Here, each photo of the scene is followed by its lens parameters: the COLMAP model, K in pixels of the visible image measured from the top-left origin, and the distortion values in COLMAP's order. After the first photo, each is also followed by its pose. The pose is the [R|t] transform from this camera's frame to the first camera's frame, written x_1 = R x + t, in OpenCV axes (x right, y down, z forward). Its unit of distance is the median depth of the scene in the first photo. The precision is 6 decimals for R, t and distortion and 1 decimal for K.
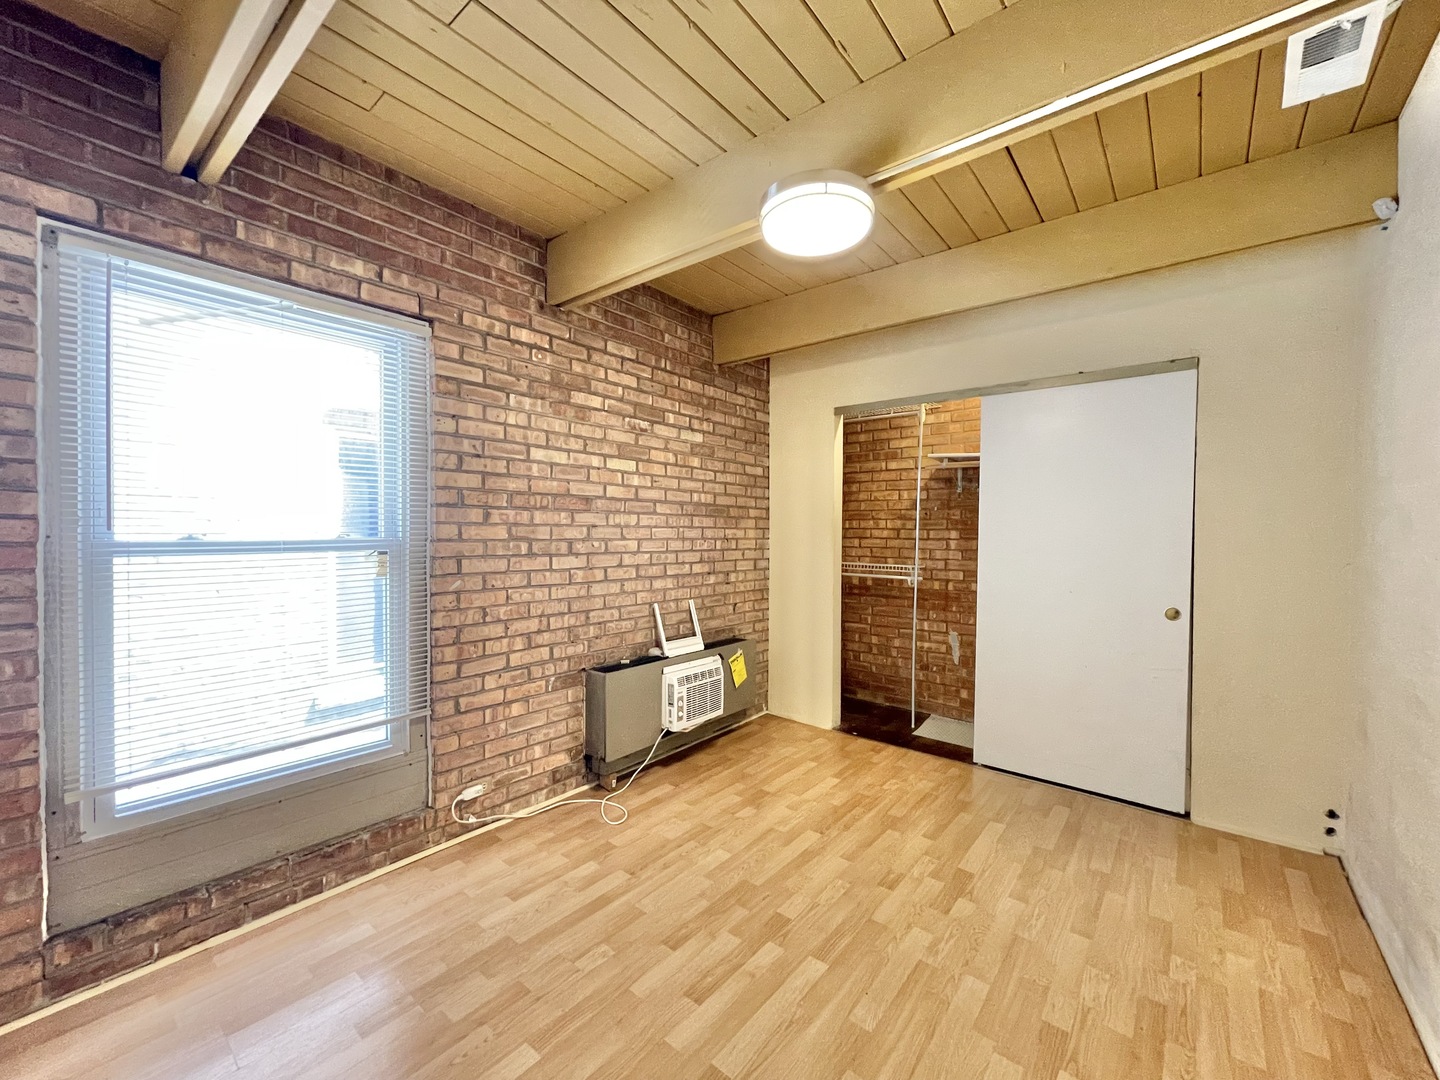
lens RADIAL K [[582.6, 0, 714.7], [0, 582.6, 539.4], [0, 0, 1]] dist [-0.000094, -0.000392]
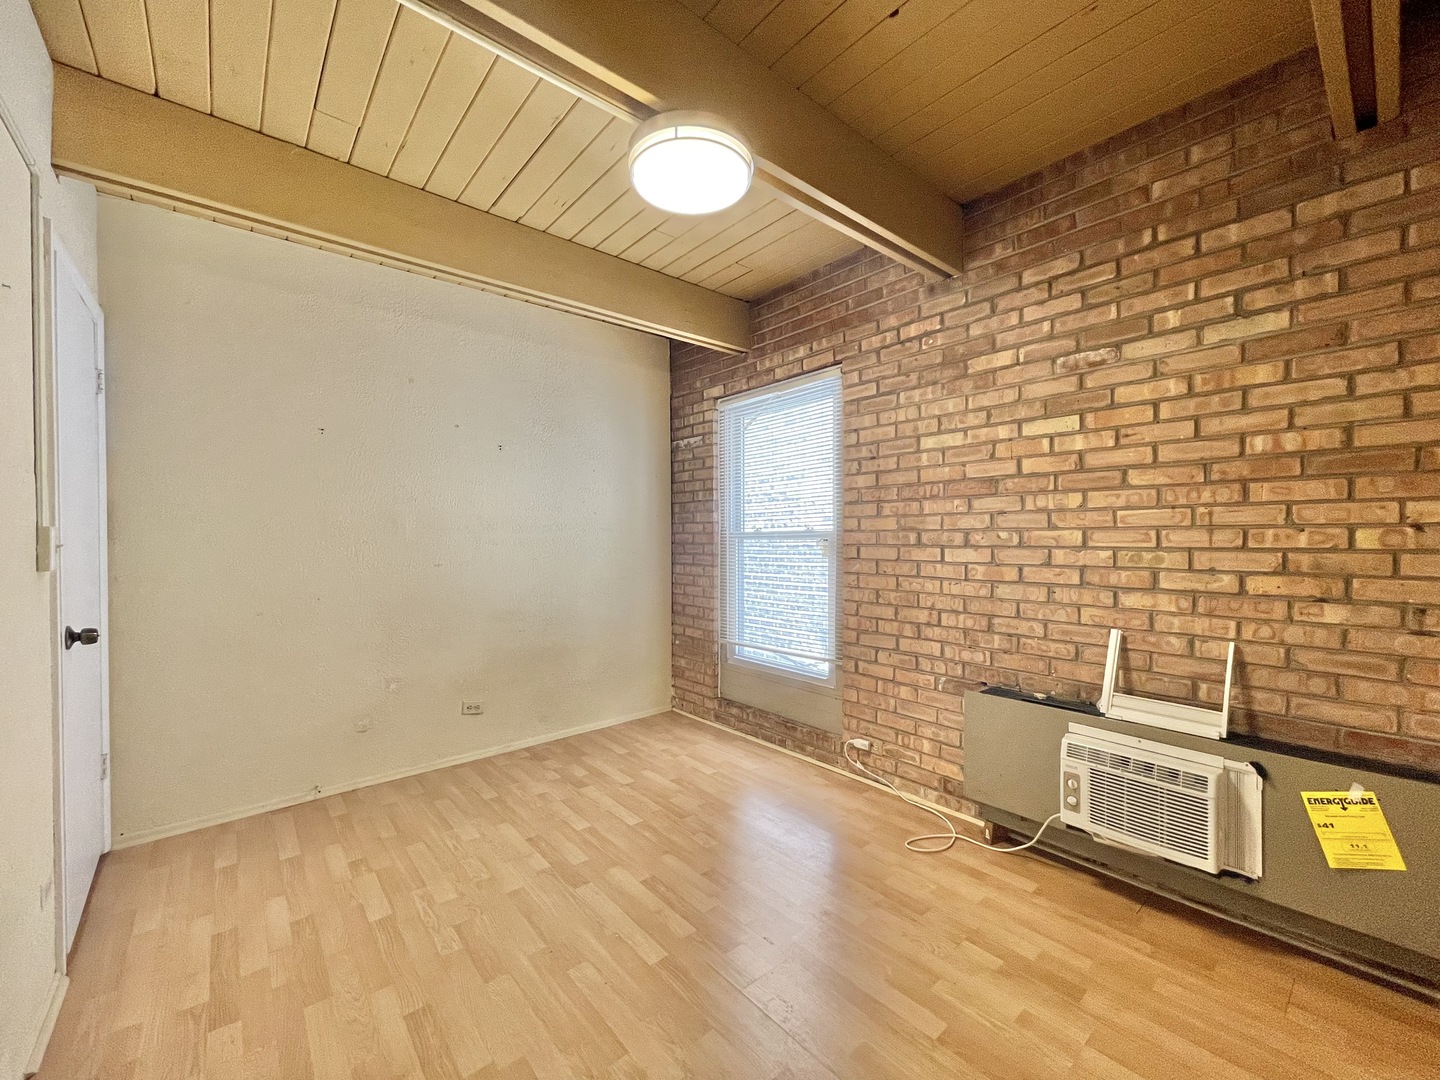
lens RADIAL K [[582.6, 0, 714.7], [0, 582.6, 539.4], [0, 0, 1]] dist [-0.000094, -0.000392]
pose [[-0.178052, 0.000487, -0.984021, 0.689221], [-0.006691, 0.999976, 0.001706, 0.016178], [0.983998, 0.006888, -0.178044, 0.783742]]
